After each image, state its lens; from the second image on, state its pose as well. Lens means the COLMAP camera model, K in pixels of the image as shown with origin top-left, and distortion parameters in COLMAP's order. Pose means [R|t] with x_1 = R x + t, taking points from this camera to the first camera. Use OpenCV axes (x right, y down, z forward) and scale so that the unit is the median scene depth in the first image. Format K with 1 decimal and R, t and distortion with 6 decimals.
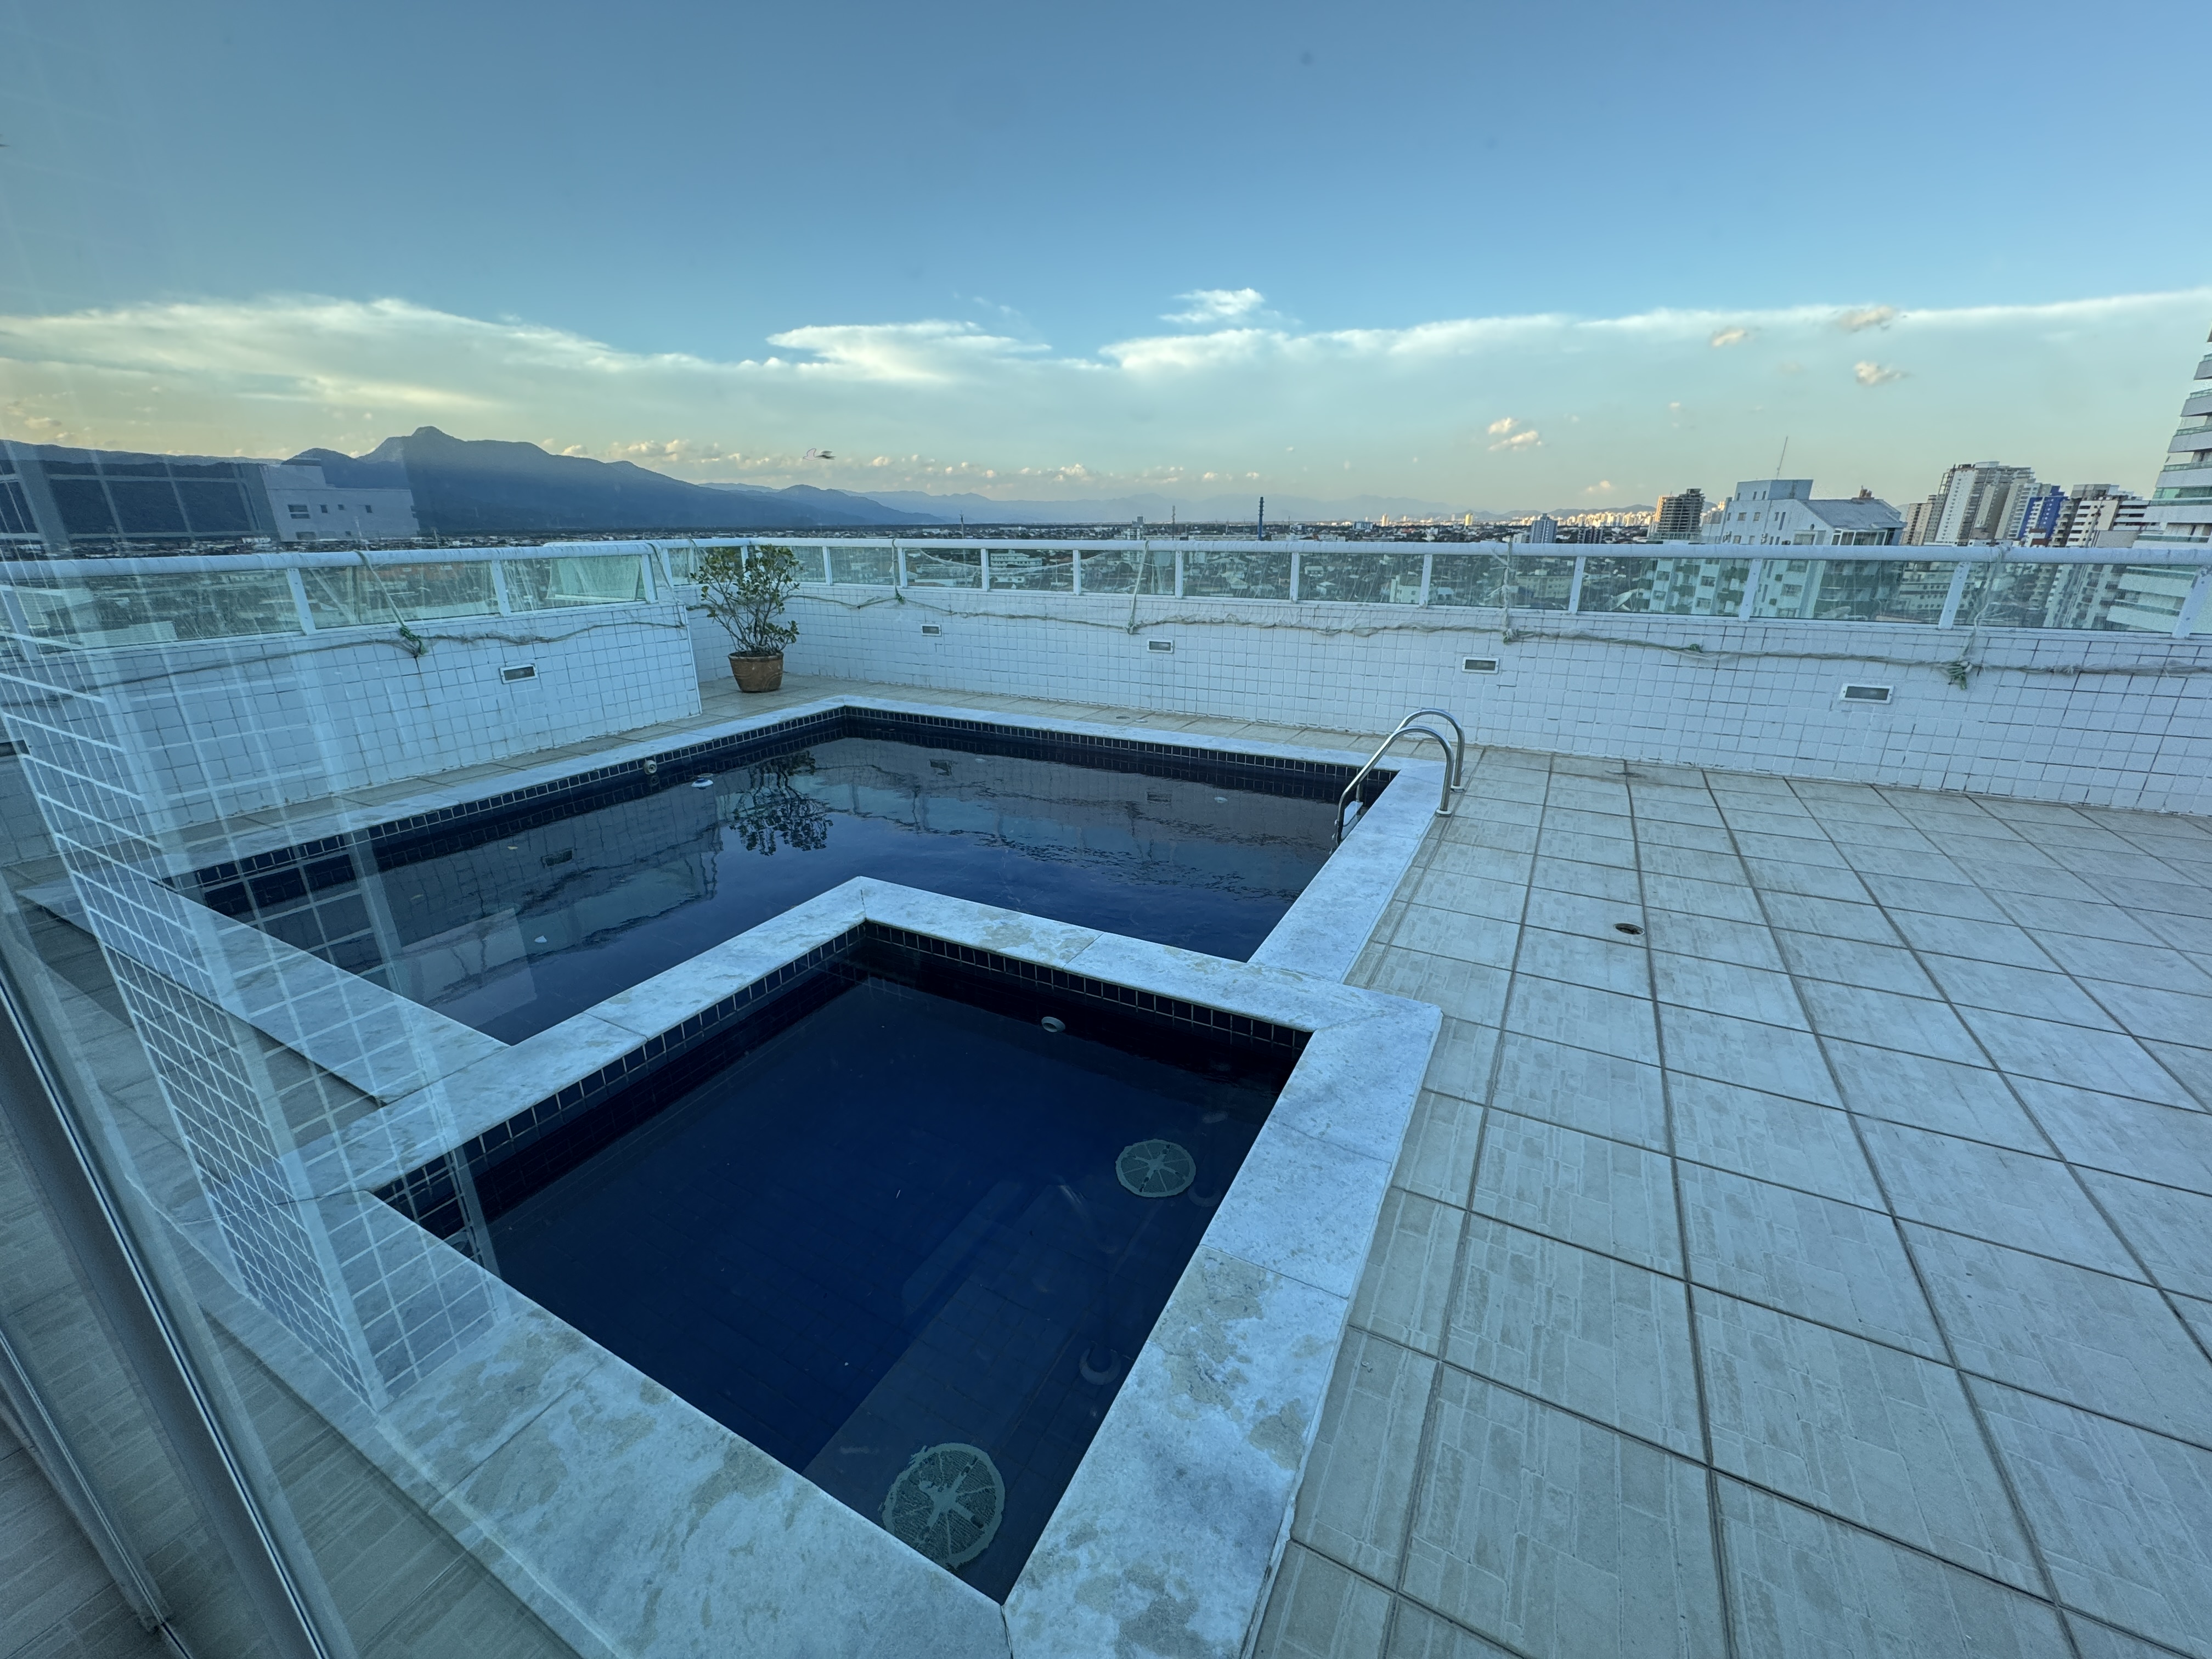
lens RADIAL K [[885.0, 0, 1101.9], [0, 885.0, 829.7], [0, 0, 1]] dist [-0.001099, 0.000158]
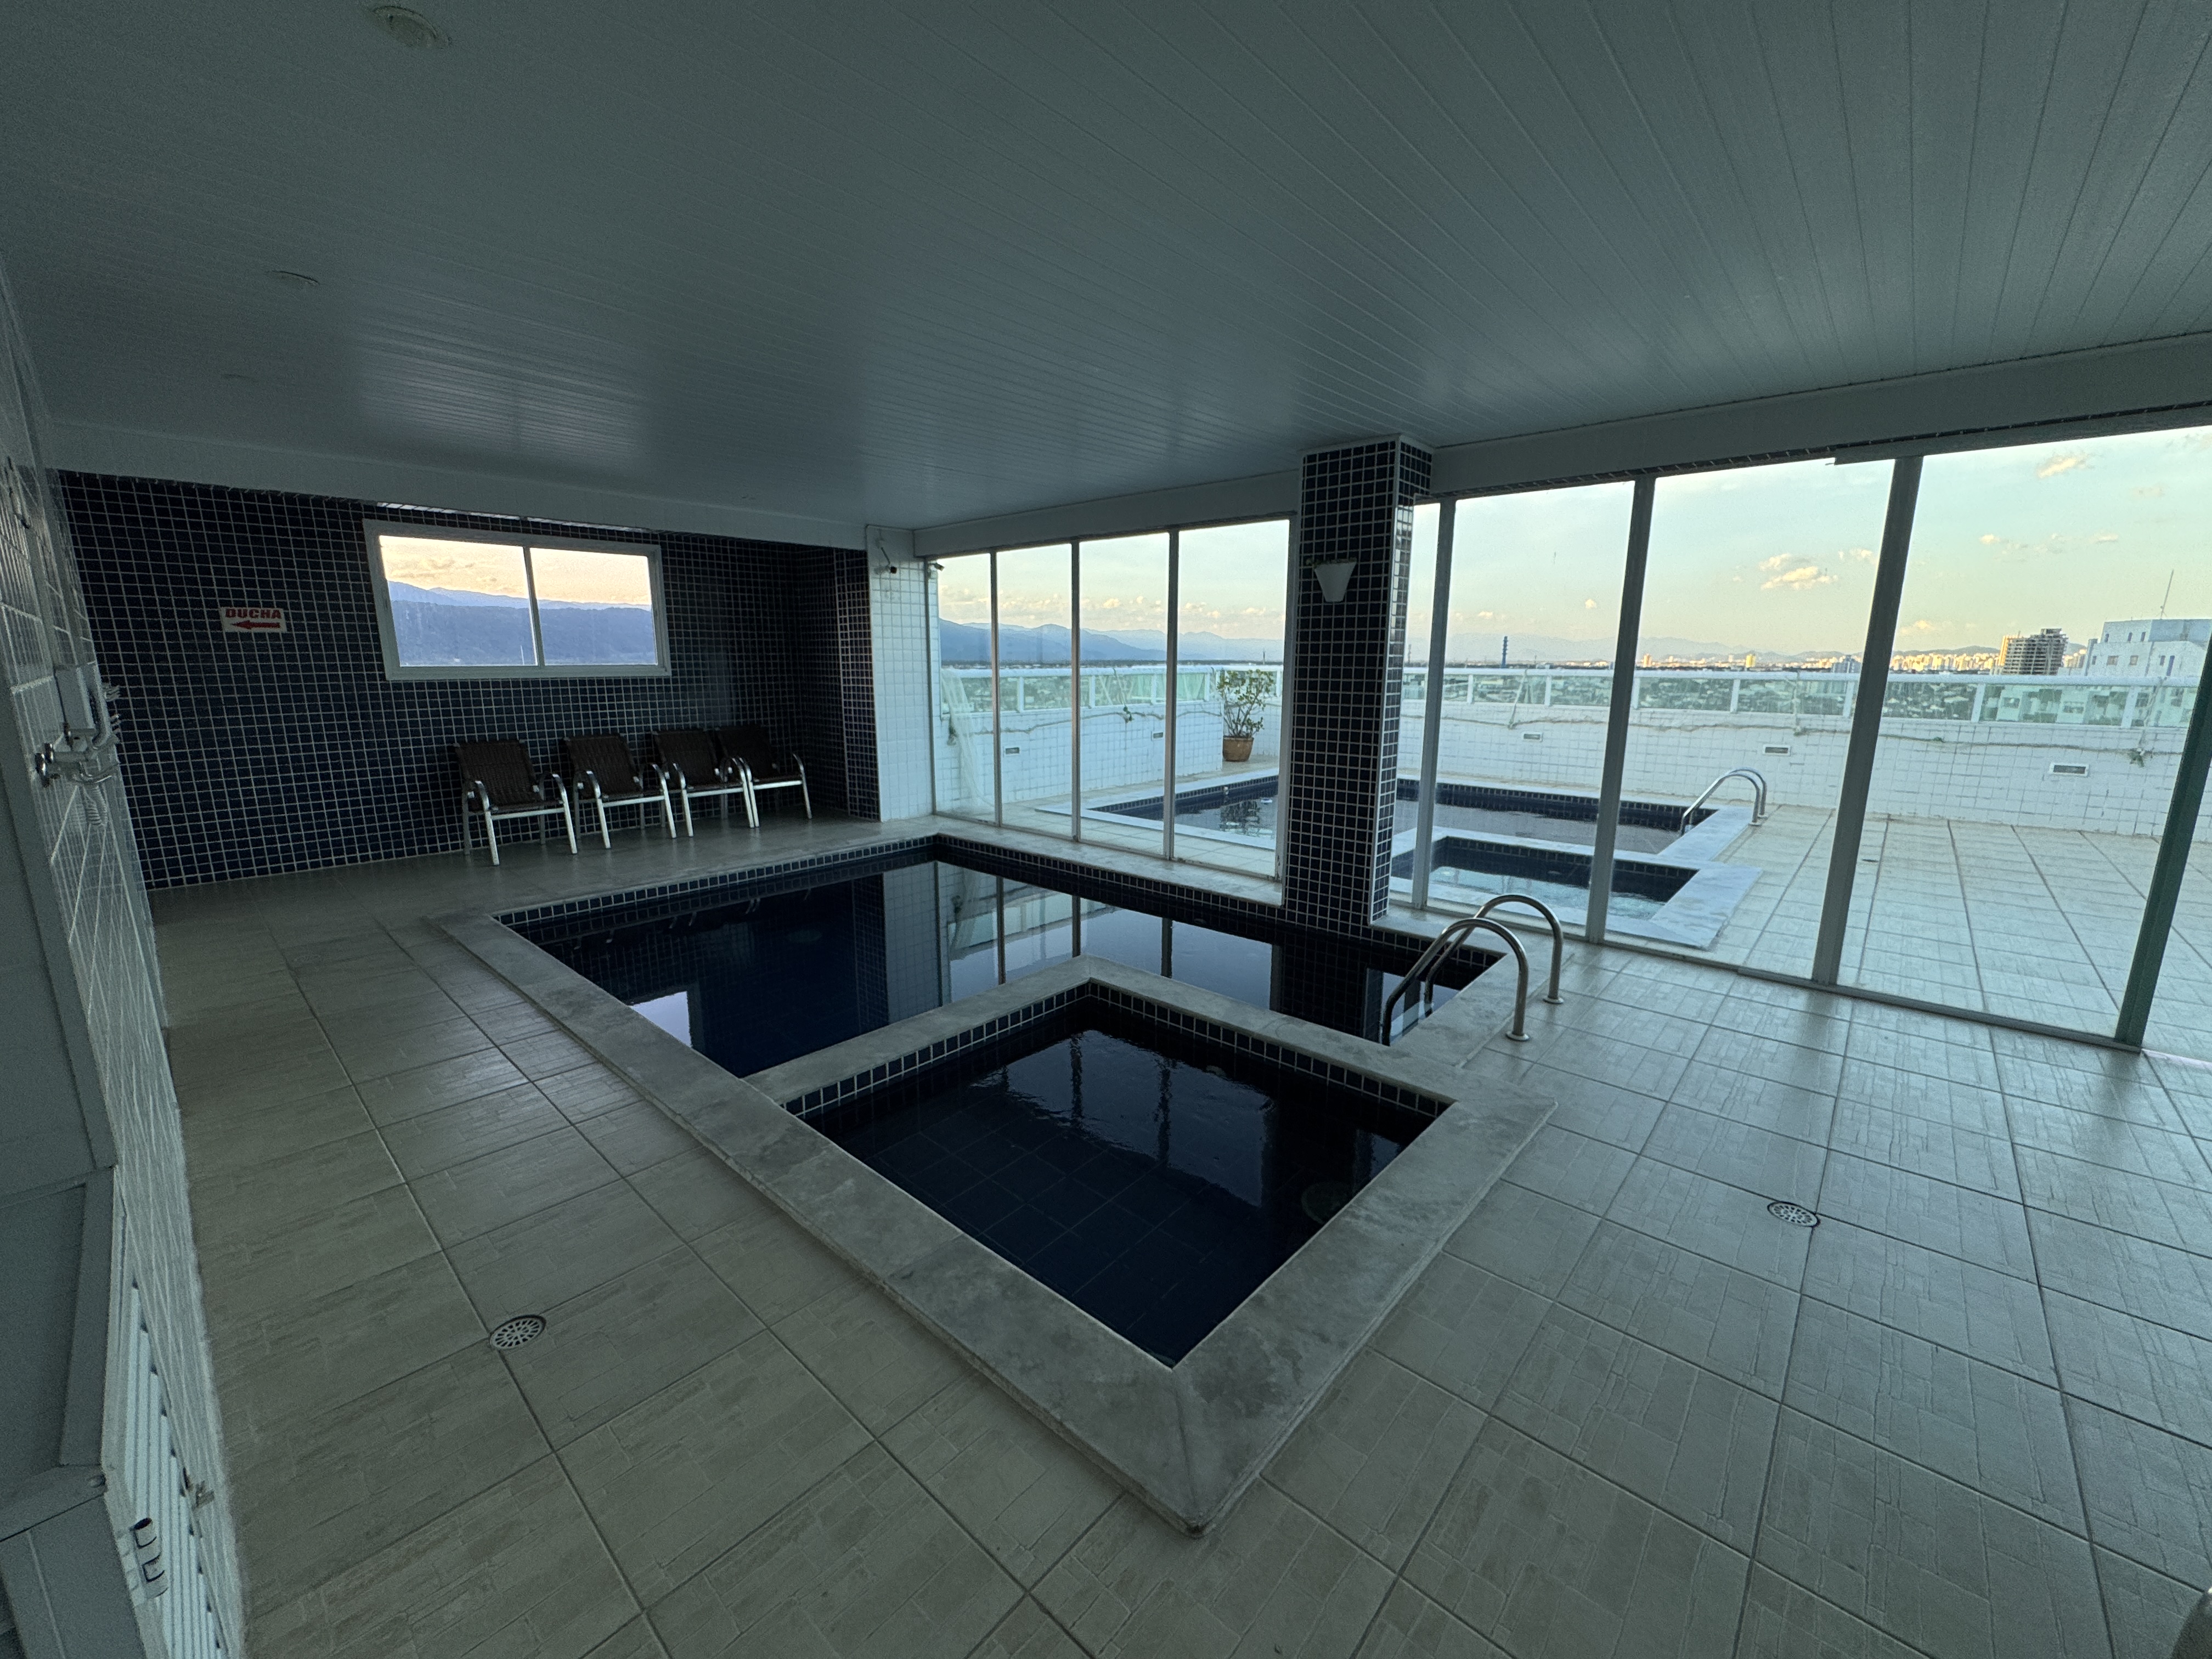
lens RADIAL K [[885.0, 0, 1101.9], [0, 885.0, 829.7], [0, 0, 1]] dist [-0.001099, 0.000158]
pose [[0.965549, 0.058142, -0.253642, -0.277270], [-0.093926, 0.986879, -0.131328, 0.239359], [0.242678, 0.150628, 0.958342, -0.666937]]
